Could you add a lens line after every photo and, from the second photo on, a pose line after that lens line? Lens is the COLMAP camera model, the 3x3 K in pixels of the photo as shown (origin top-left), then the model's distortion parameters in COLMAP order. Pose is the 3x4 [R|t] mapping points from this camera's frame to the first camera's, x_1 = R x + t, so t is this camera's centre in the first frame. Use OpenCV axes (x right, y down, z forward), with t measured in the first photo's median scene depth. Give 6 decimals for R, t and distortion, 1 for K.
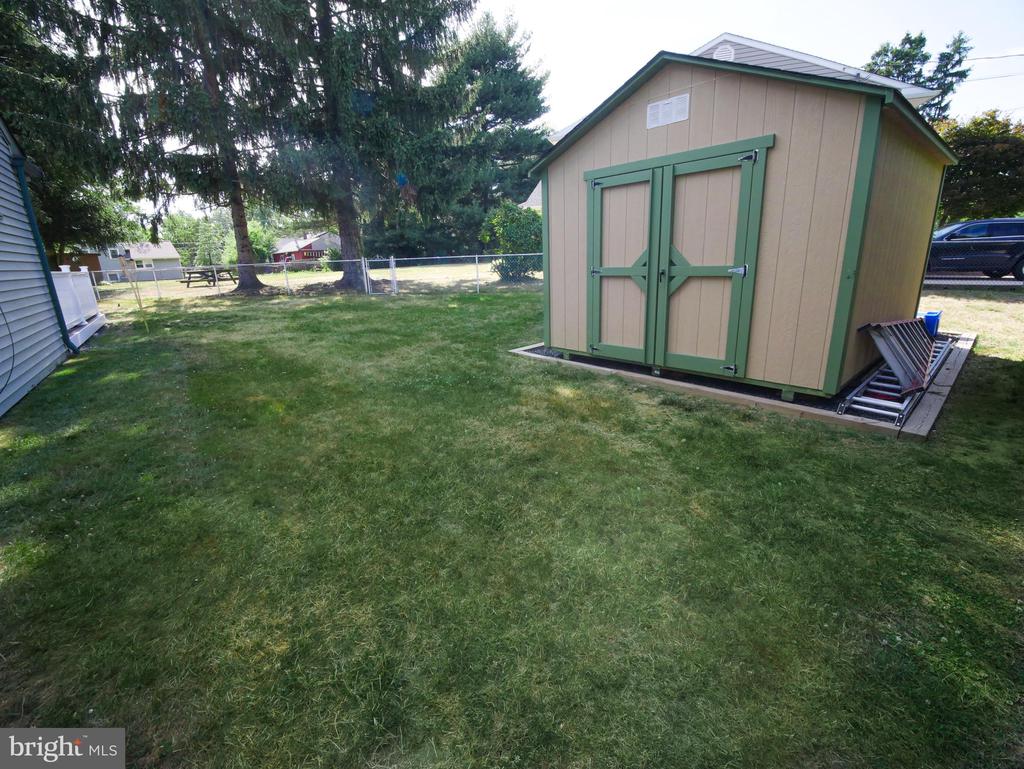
lens RADIAL K [[462.8, 0, 508.0], [0, 462.8, 384.2], [0, 0, 1]] dist [0.001758, 0.000207]
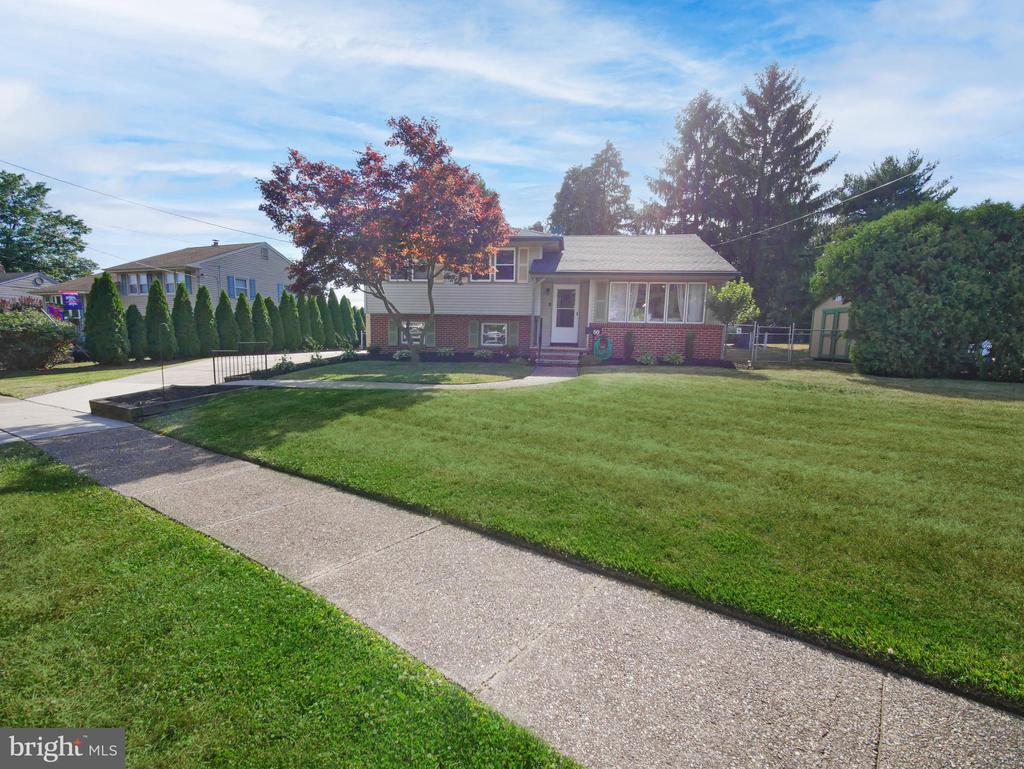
lens RADIAL K [[446.5, 0, 512.0], [0, 446.5, 384.5], [0, 0, 1]] dist [-0.012869, 0.000048]
pose [[0.708658, 0.120051, -0.695264, 0.132030], [-0.231540, 0.970415, -0.068439, 0.134227], [0.666478, 0.209481, 0.715489, -0.434039]]
